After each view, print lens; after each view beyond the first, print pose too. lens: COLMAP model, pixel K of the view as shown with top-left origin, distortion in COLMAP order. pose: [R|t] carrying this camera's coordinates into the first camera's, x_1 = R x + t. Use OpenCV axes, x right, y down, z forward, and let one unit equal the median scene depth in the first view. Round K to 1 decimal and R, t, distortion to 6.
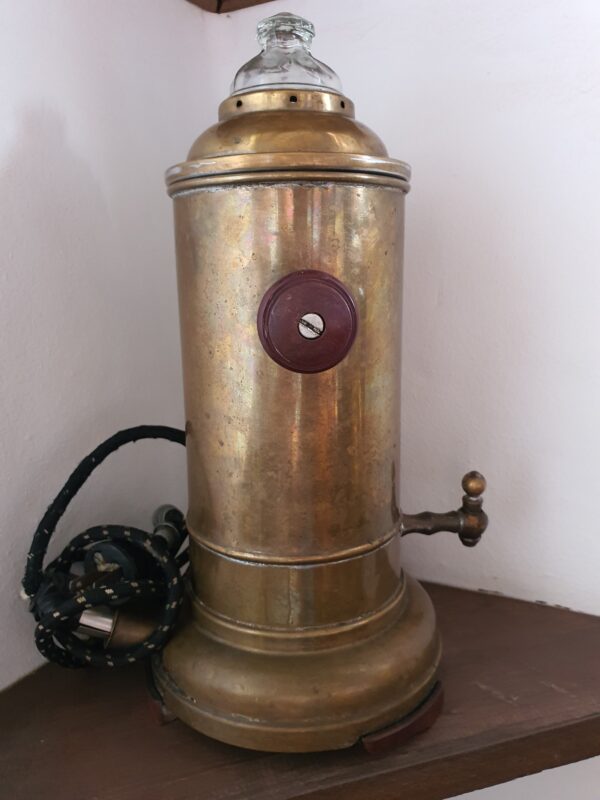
lens RADIAL K [[655.1, 0, 300.0], [0, 655.1, 400.0], [0, 0, 1]] dist [0.003873, -0.002021]
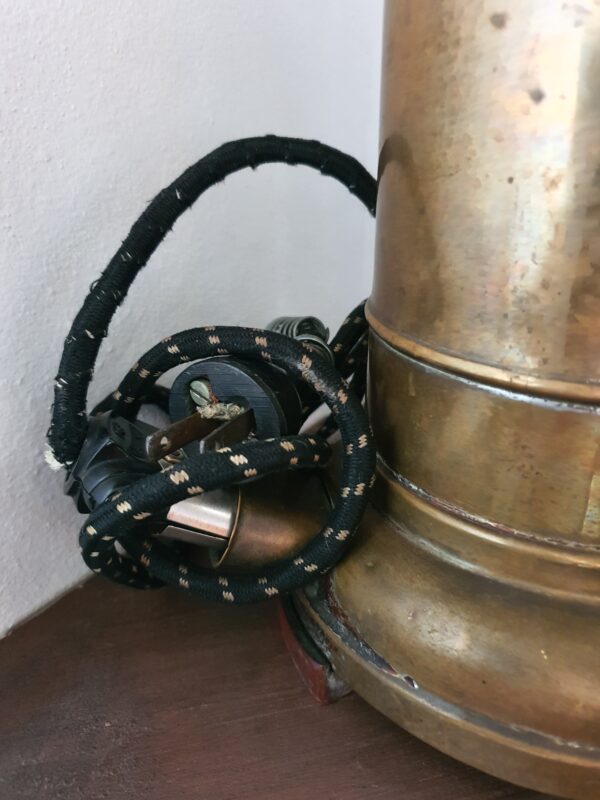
lens RADIAL K [[655.1, 0, 300.0], [0, 655.1, 400.0], [0, 0, 1]] dist [0.003873, -0.002021]
pose [[0.999130, 0.023136, -0.034699, -0.217882], [-0.015712, 0.979525, 0.200709, 0.149728], [0.038632, -0.199989, 0.979036, 0.531289]]
